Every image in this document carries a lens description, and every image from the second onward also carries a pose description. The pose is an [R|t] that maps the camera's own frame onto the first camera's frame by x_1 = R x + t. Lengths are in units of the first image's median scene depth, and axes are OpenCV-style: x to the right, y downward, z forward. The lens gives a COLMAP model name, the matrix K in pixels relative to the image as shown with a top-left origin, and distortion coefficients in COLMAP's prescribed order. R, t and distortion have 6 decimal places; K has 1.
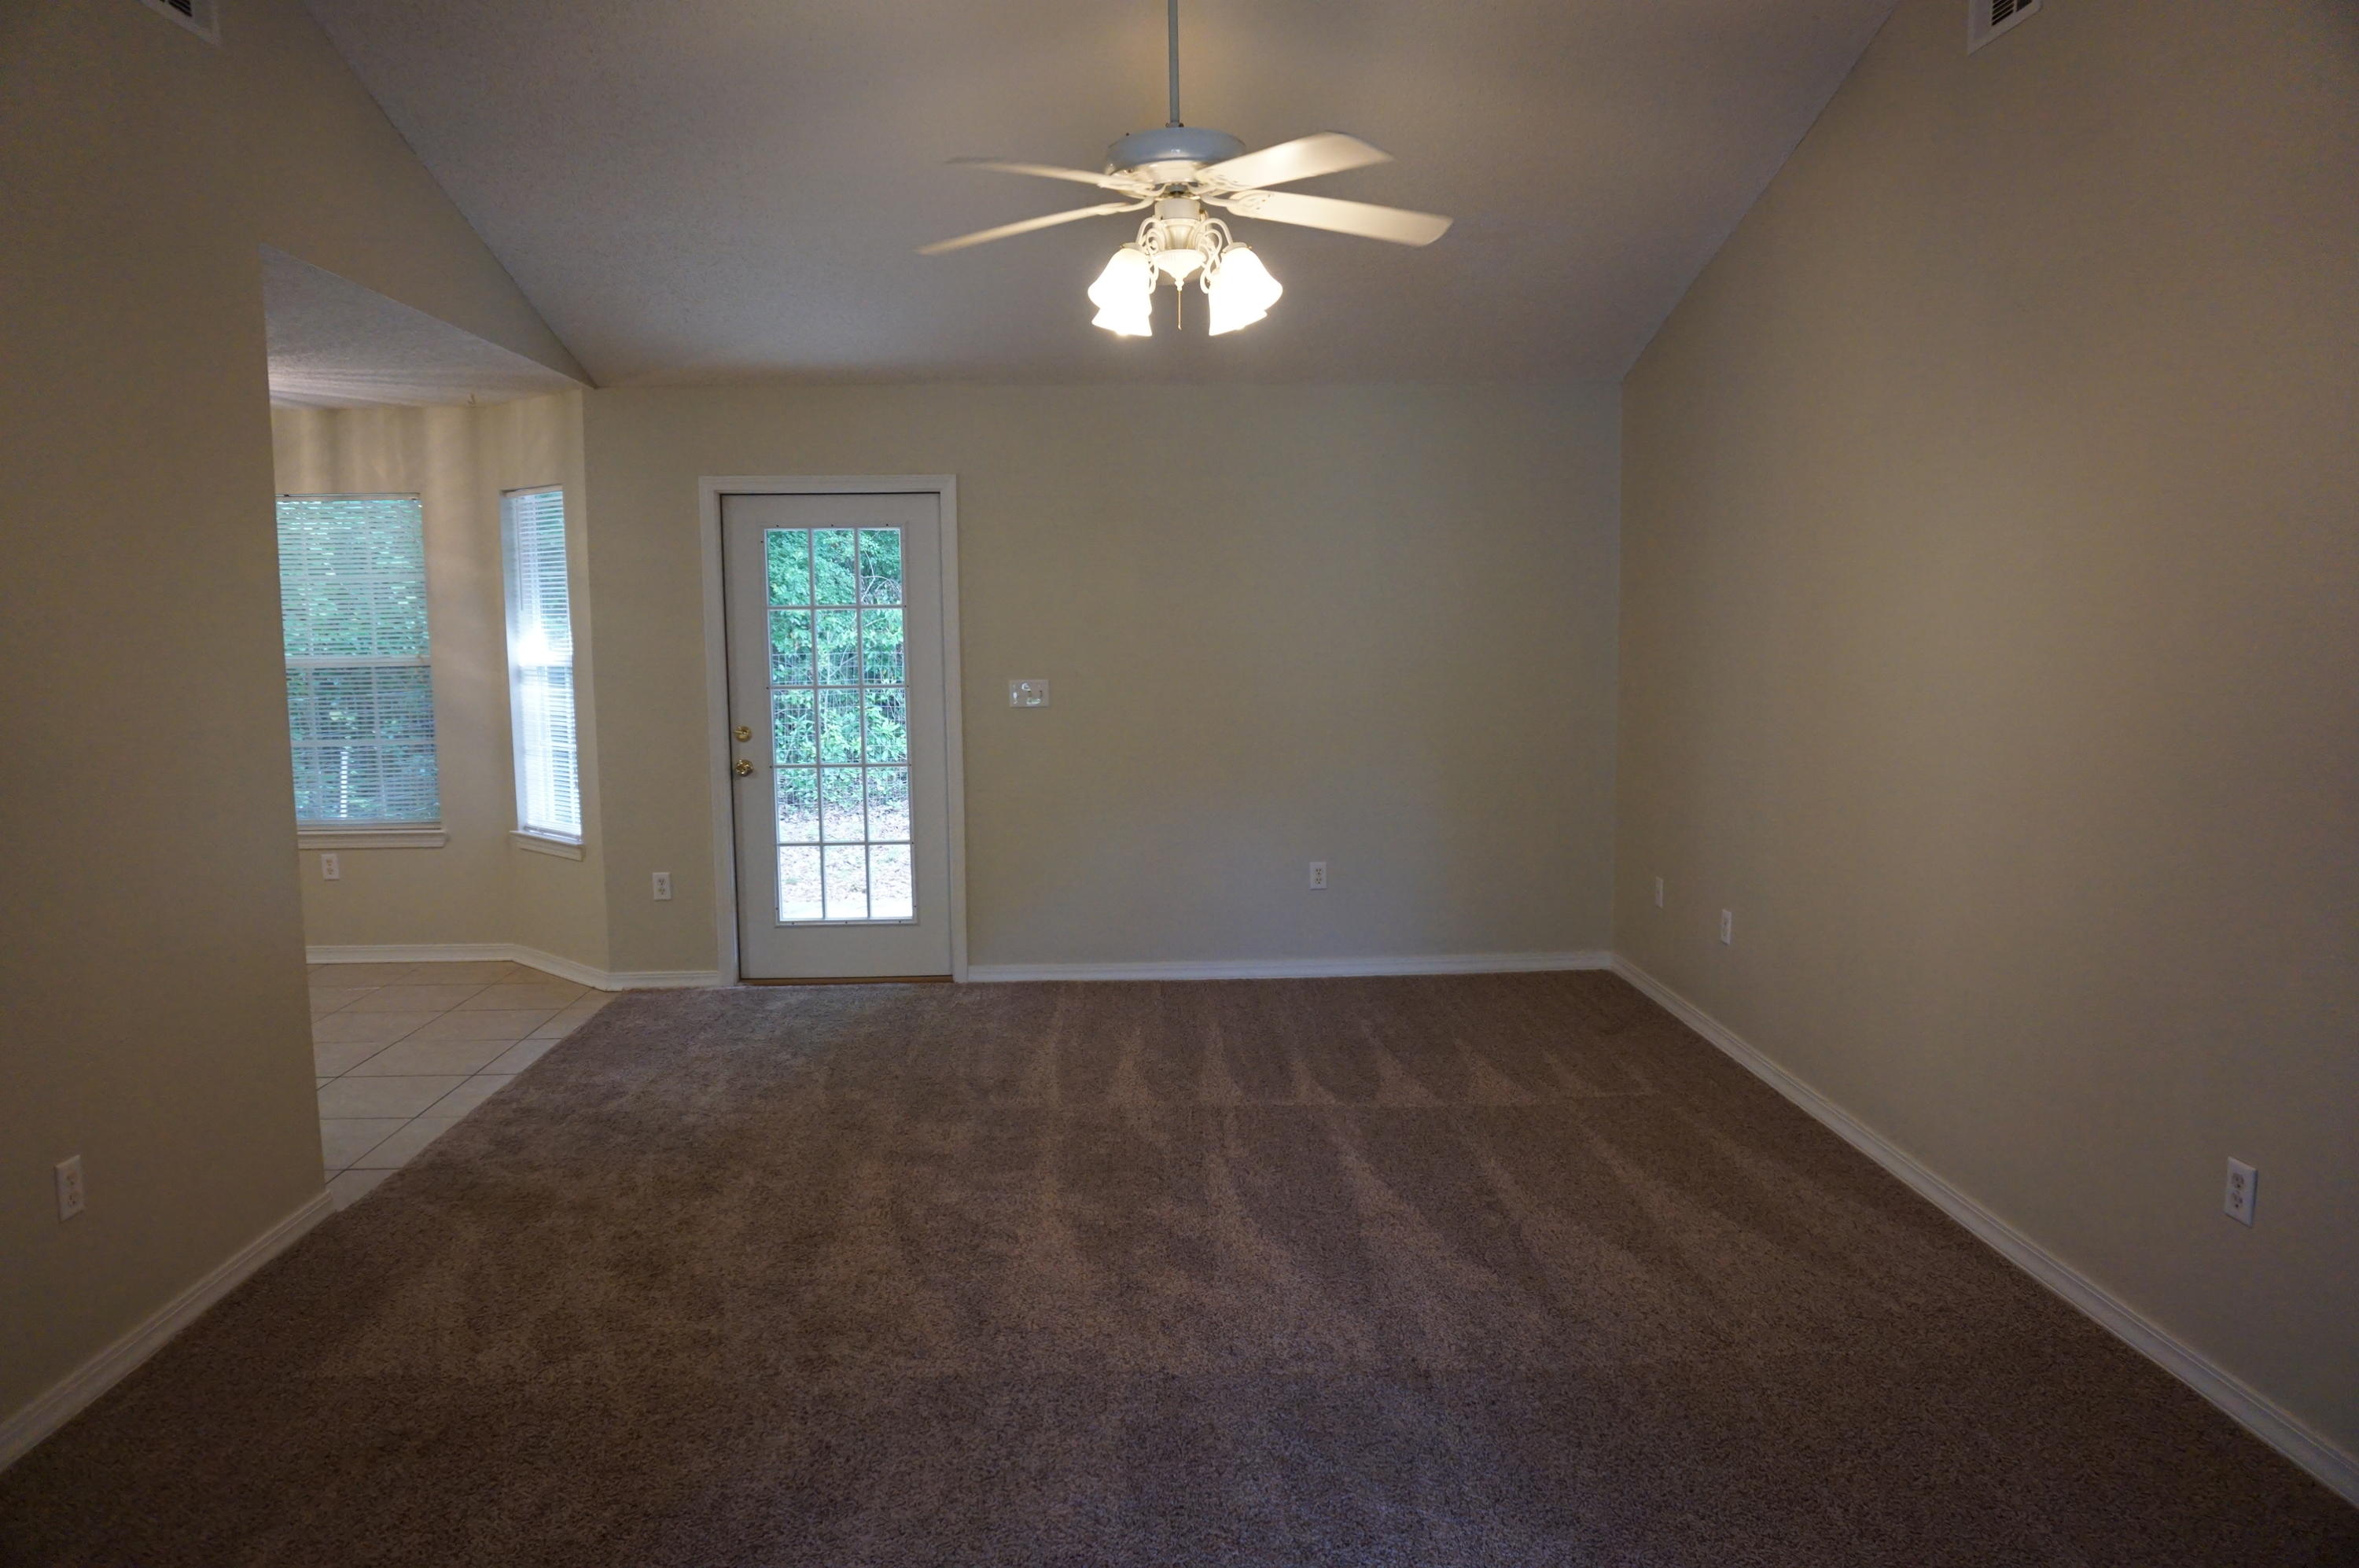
lens RADIAL K [[1622.5, 0, 1179.5], [0, 1622.5, 784.0], [0, 0, 1]] dist [-0.000886, 0.047662]
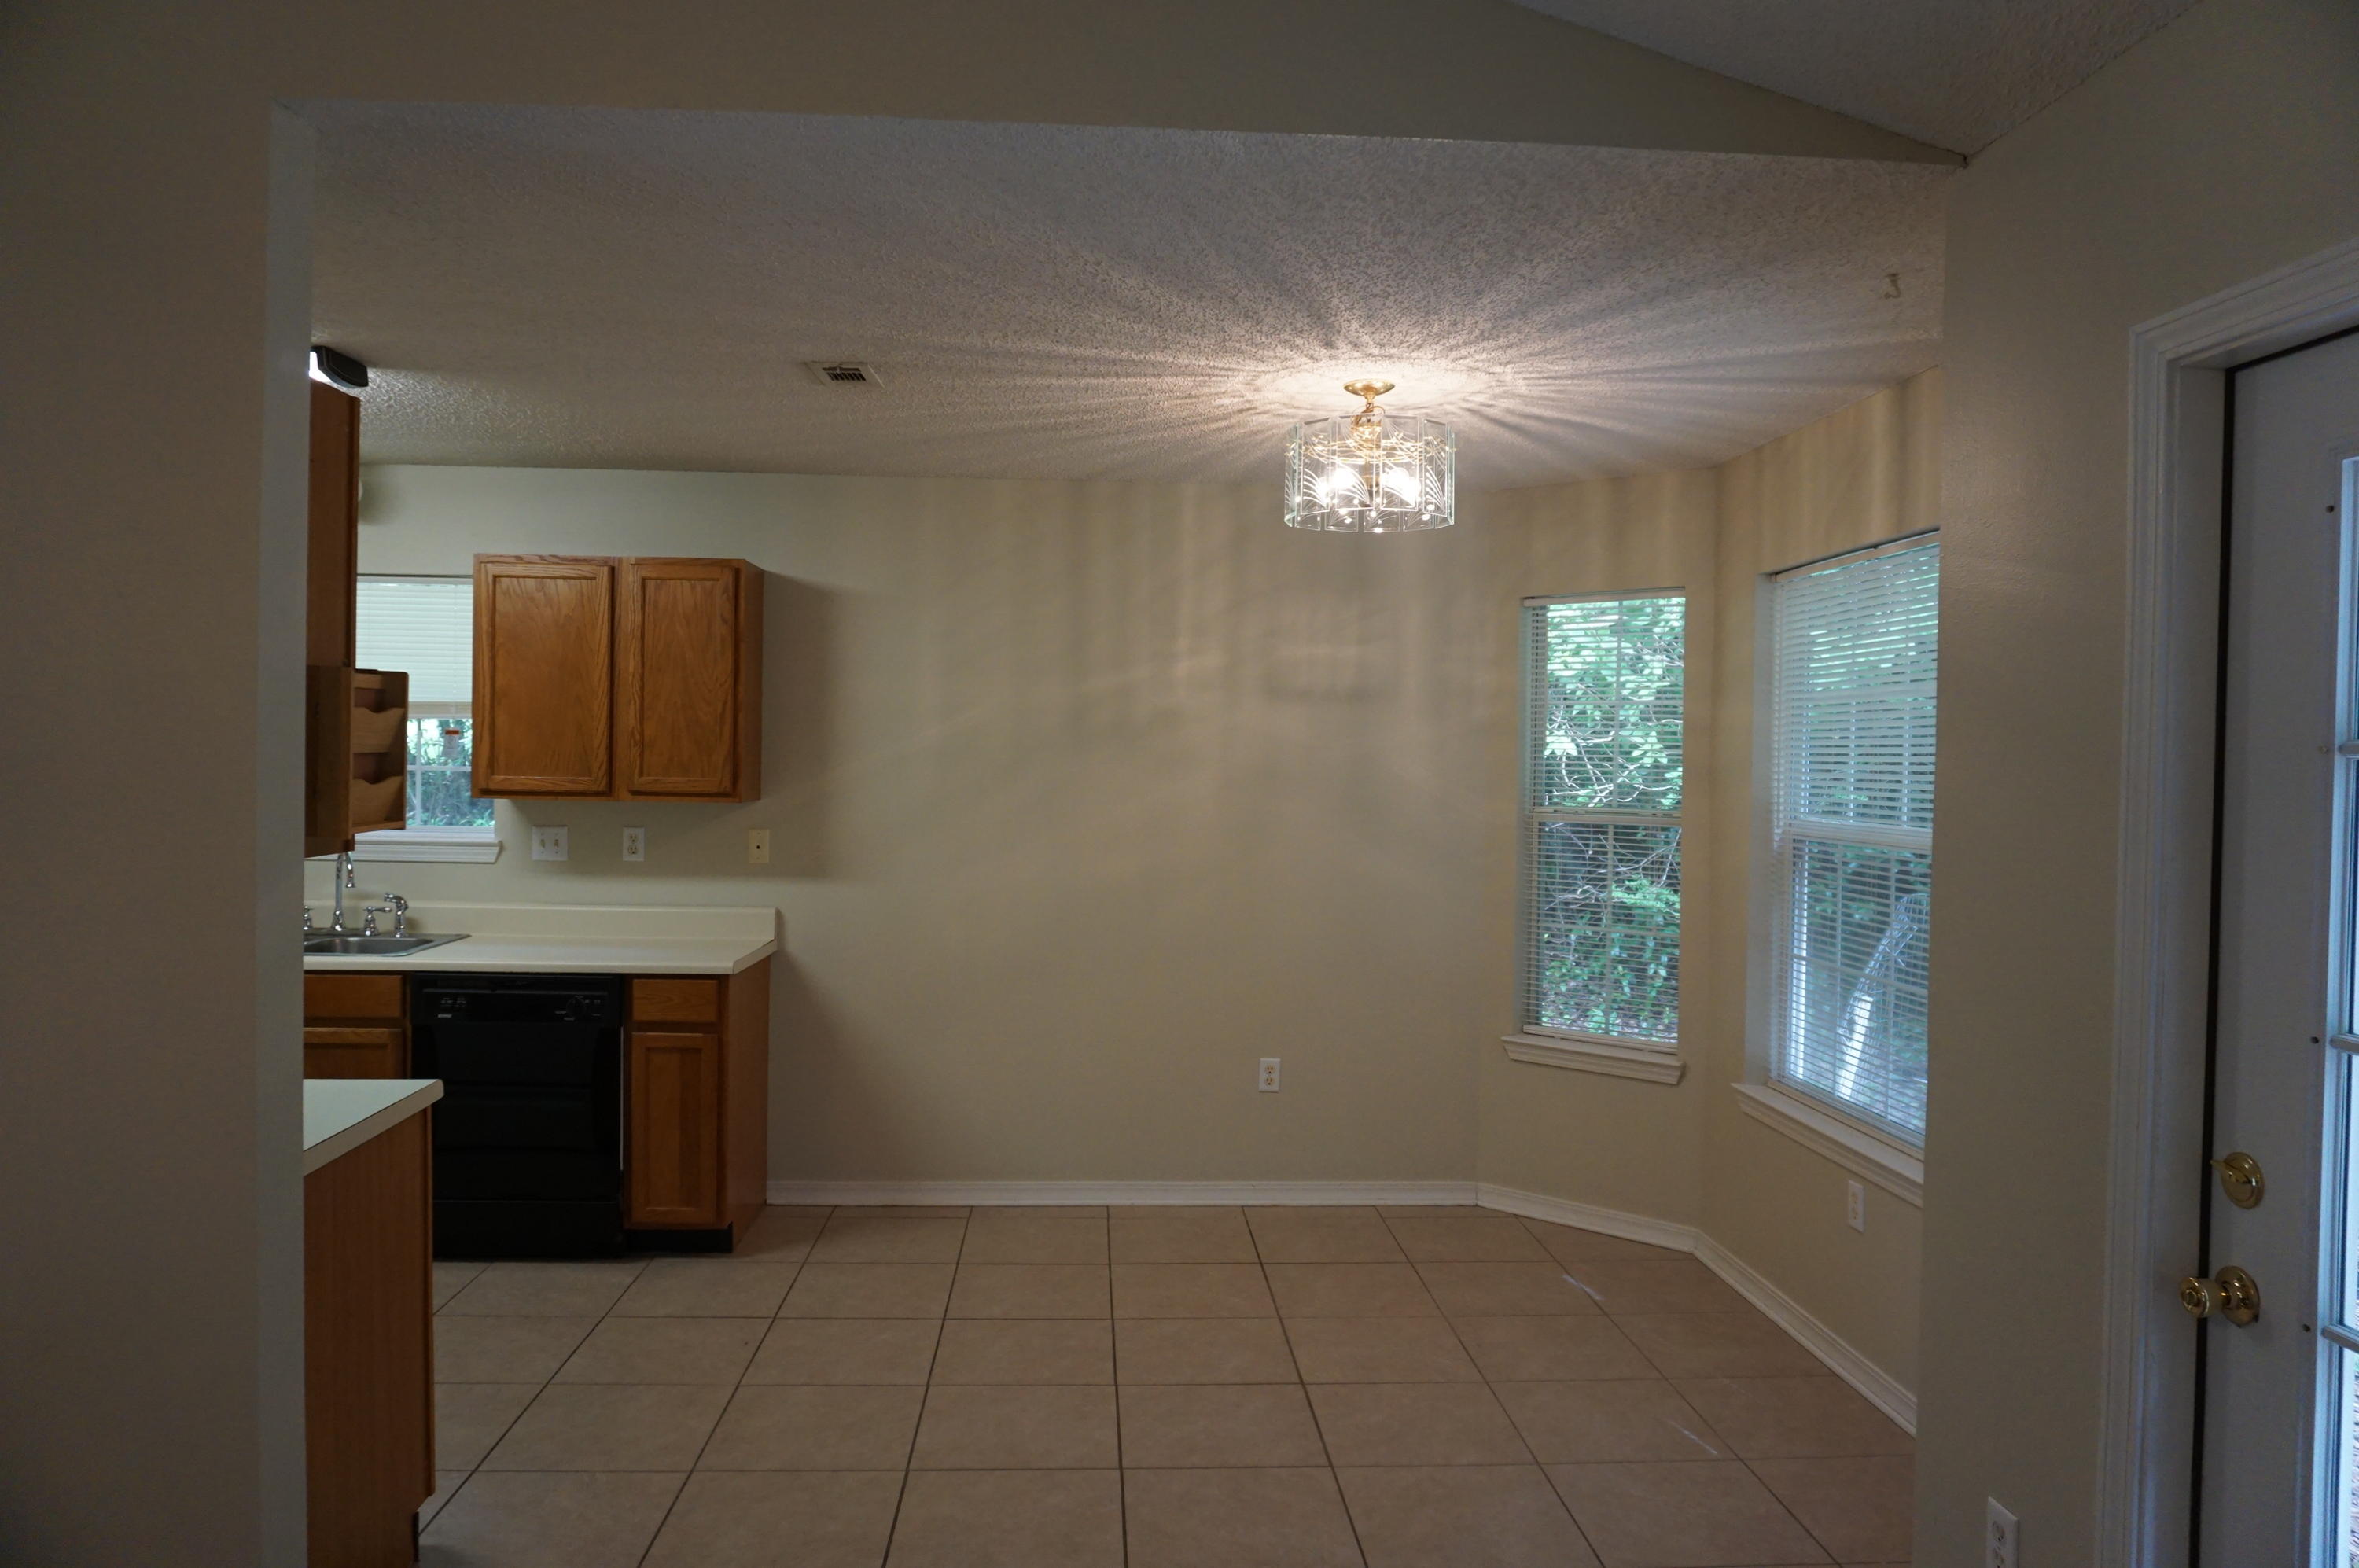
lens RADIAL K [[1587.5, 0, 1179.5], [0, 1587.5, 784.0], [0, 0, 1]] dist [0.004318, 0.044364]
pose [[0.043563, 0.033148, -0.998501, 0.008681], [-0.126007, 0.991650, 0.027423, -0.086061], [0.991072, 0.124623, 0.047376, 0.799035]]
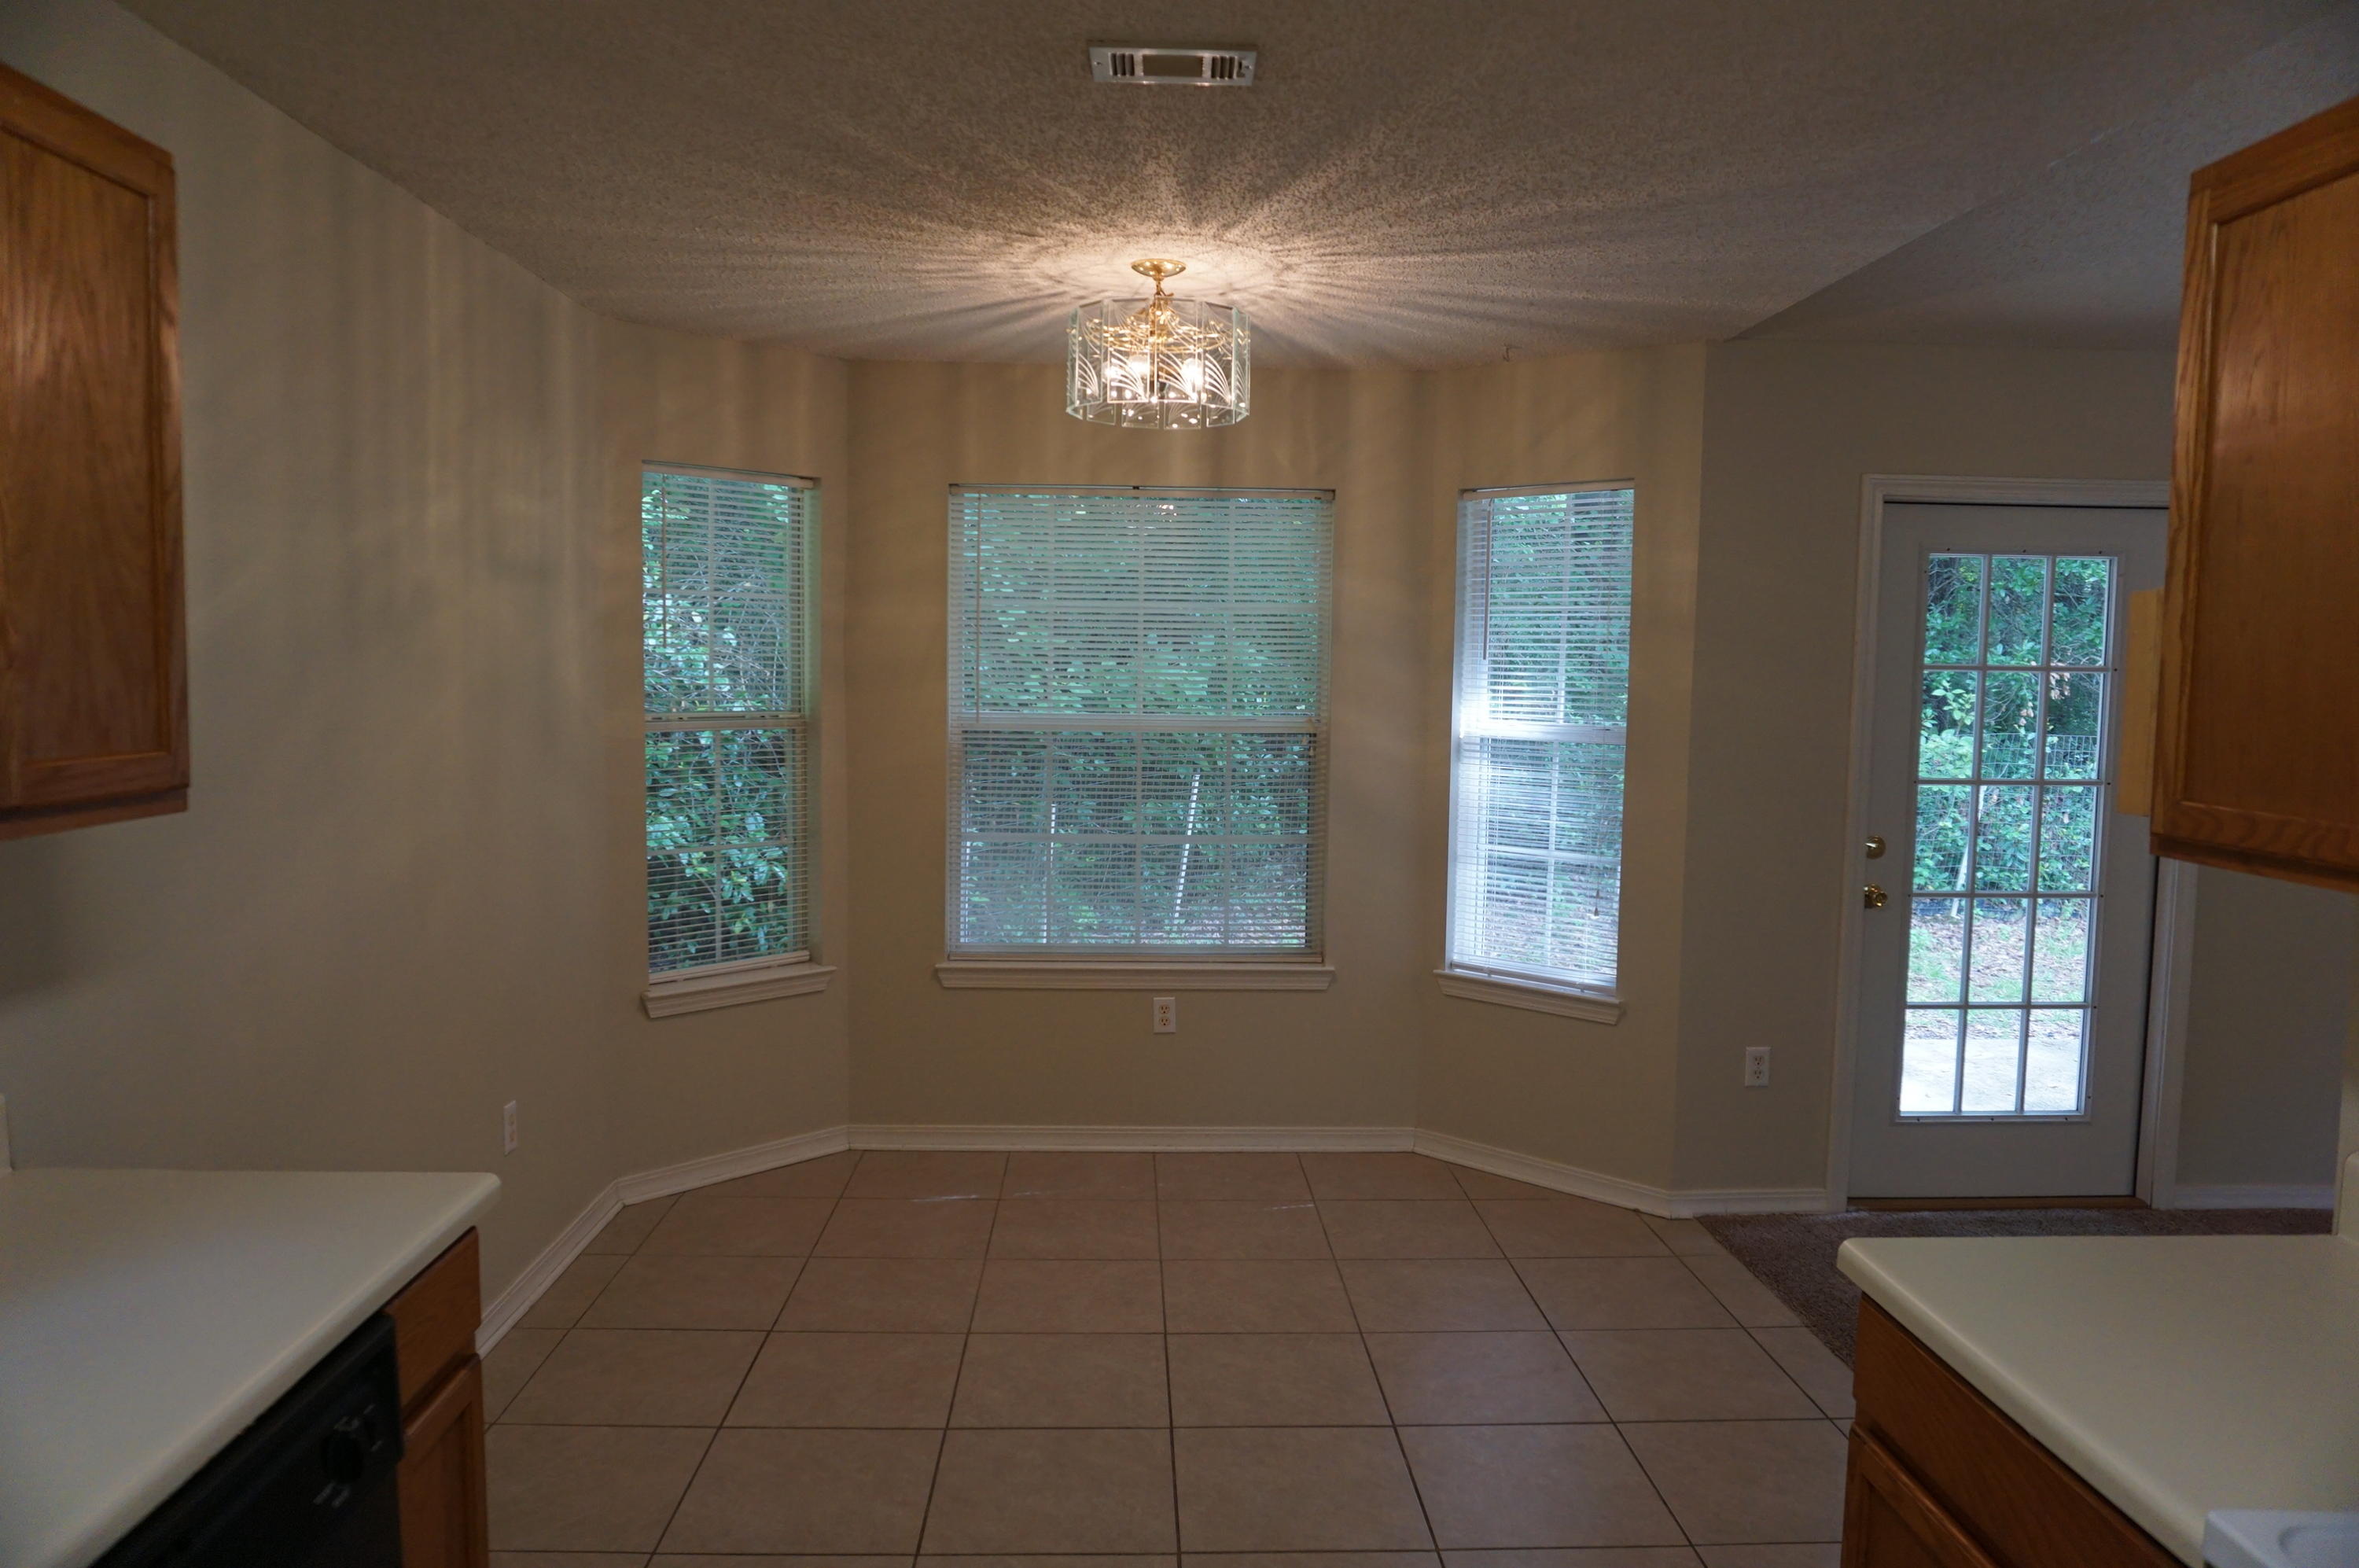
lens RADIAL K [[1595.6, 0, 1181.7], [0, 1595.6, 774.4], [0, 0, 1]] dist [-0.066605, 0.046839]
pose [[0.999368, 0.023435, 0.026736, -0.588539], [-0.022427, 0.999049, -0.037379, -0.030039], [-0.027586, 0.036756, 0.998943, 0.340785]]
